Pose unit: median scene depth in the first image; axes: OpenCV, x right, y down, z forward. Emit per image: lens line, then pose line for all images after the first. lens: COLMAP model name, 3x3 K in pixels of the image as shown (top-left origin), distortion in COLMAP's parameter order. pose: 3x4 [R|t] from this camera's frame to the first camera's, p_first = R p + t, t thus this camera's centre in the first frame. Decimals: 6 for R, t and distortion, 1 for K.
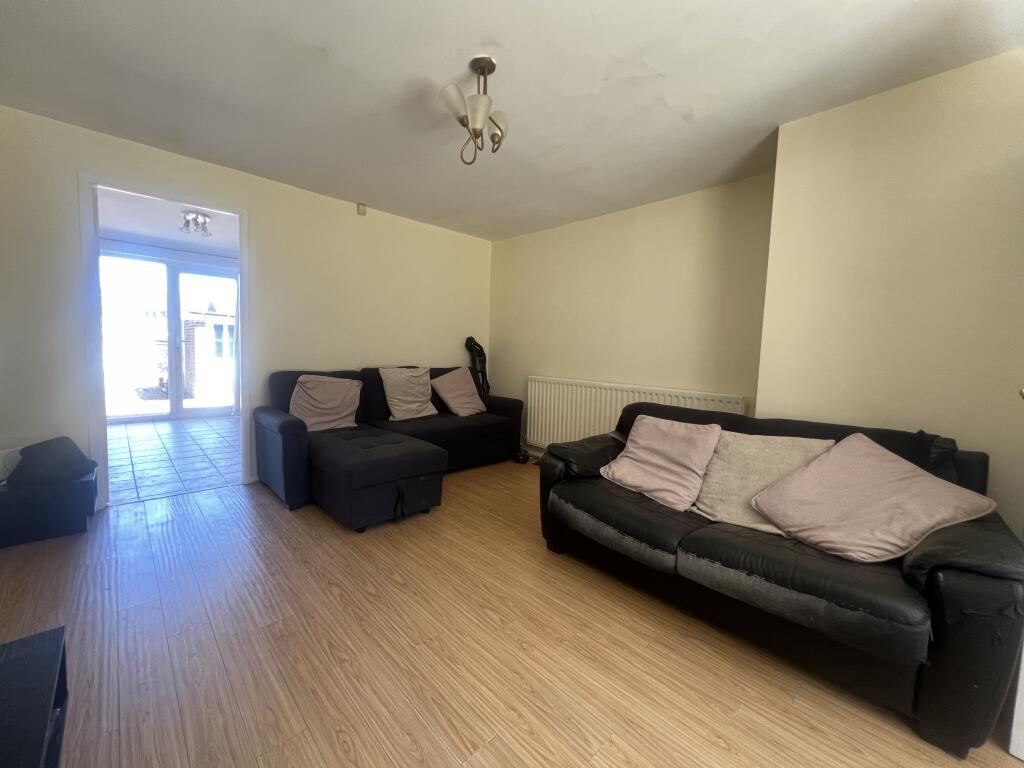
lens RADIAL K [[413.5, 0, 509.8], [0, 413.5, 379.9], [0, 0, 1]] dist [-0.001383, -0.000087]
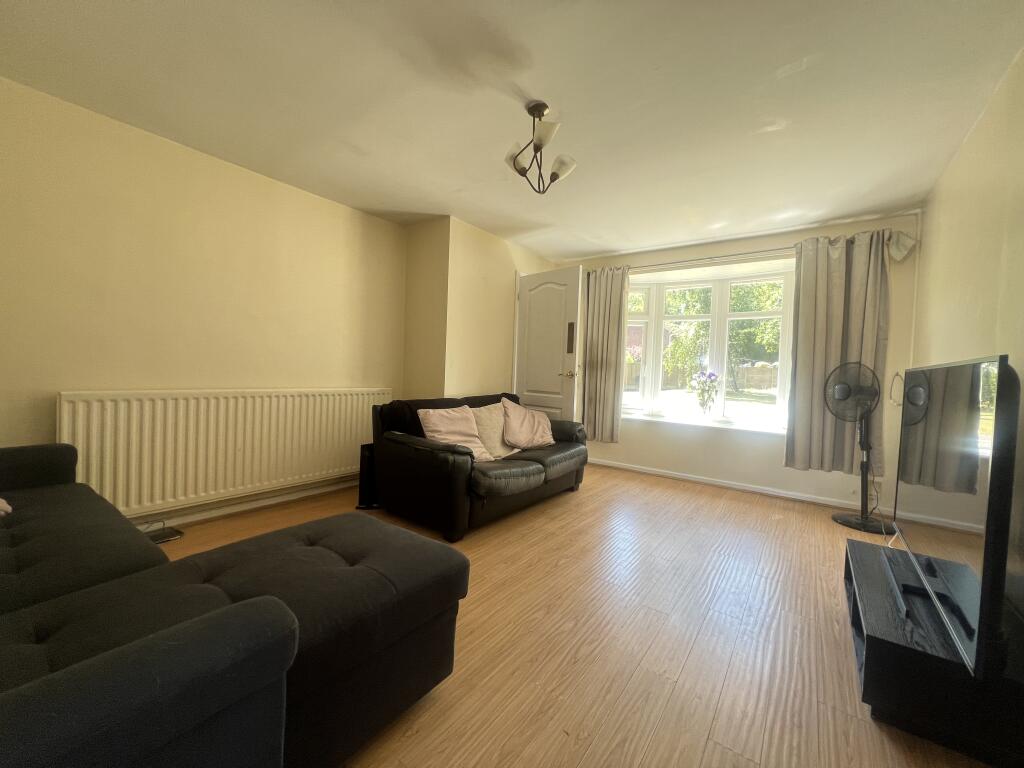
lens RADIAL K [[413.5, 0, 510.0], [0, 413.5, 381.5], [0, 0, 1]] dist [-0.001383, -0.000087]
pose [[-0.178931, -0.066241, 0.981629, -1.079145], [0.025889, 0.997068, 0.072001, -0.091340], [-0.983521, 0.038296, -0.176691, 1.165718]]
